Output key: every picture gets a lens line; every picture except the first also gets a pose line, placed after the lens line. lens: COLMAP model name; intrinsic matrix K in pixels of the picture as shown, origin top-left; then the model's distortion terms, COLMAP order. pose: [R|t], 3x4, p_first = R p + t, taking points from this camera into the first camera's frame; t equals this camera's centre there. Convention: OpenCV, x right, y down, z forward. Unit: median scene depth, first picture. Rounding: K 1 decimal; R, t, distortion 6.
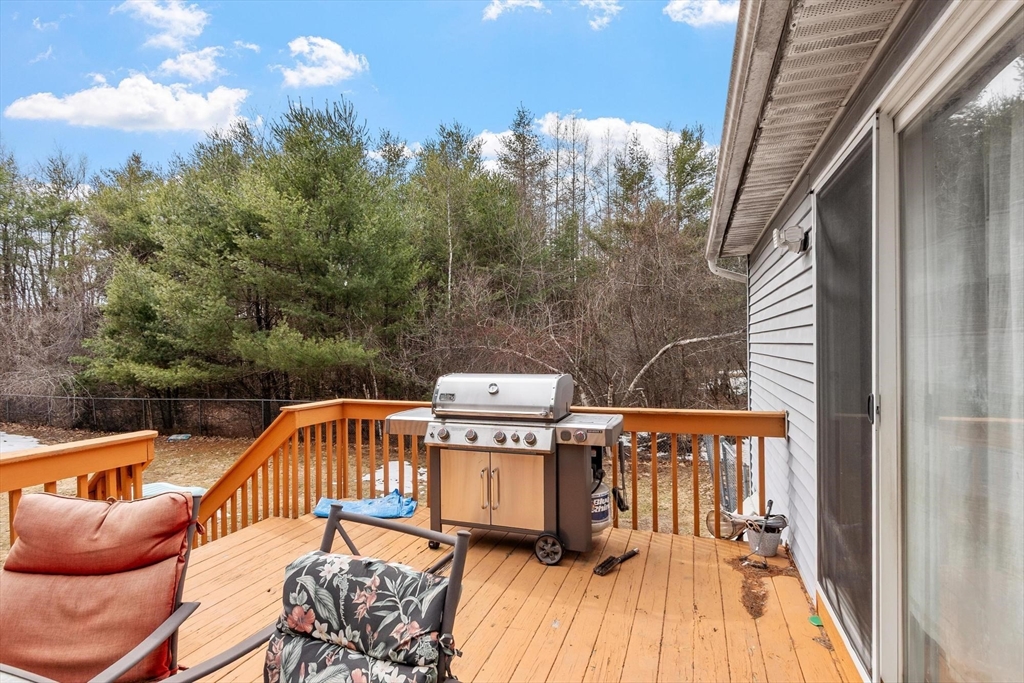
lens RADIAL K [[520.3, 0, 512.1], [0, 520.3, 352.9], [0, 0, 1]] dist [-0.000490, -0.000961]
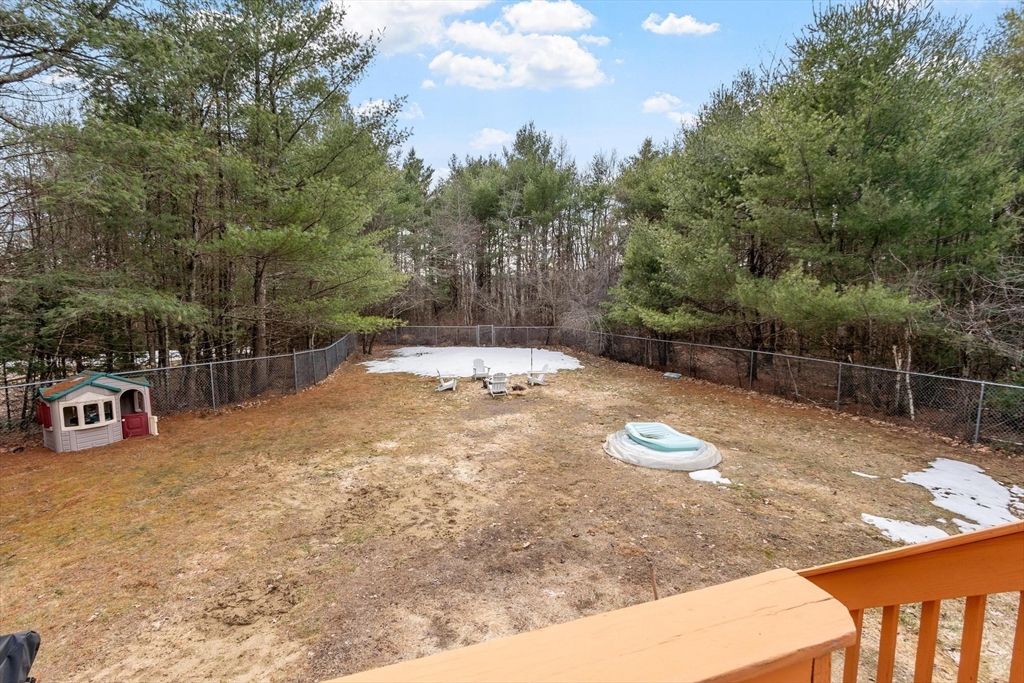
lens RADIAL K [[450.6, 0, 509.2], [0, 450.6, 346.9], [0, 0, 1]] dist [-0.001179, -0.000783]
pose [[0.620470, 0.099473, -0.777896, -0.102142], [-0.023005, 0.993805, 0.108733, 0.001912], [0.783893, -0.049570, 0.618914, 0.116690]]
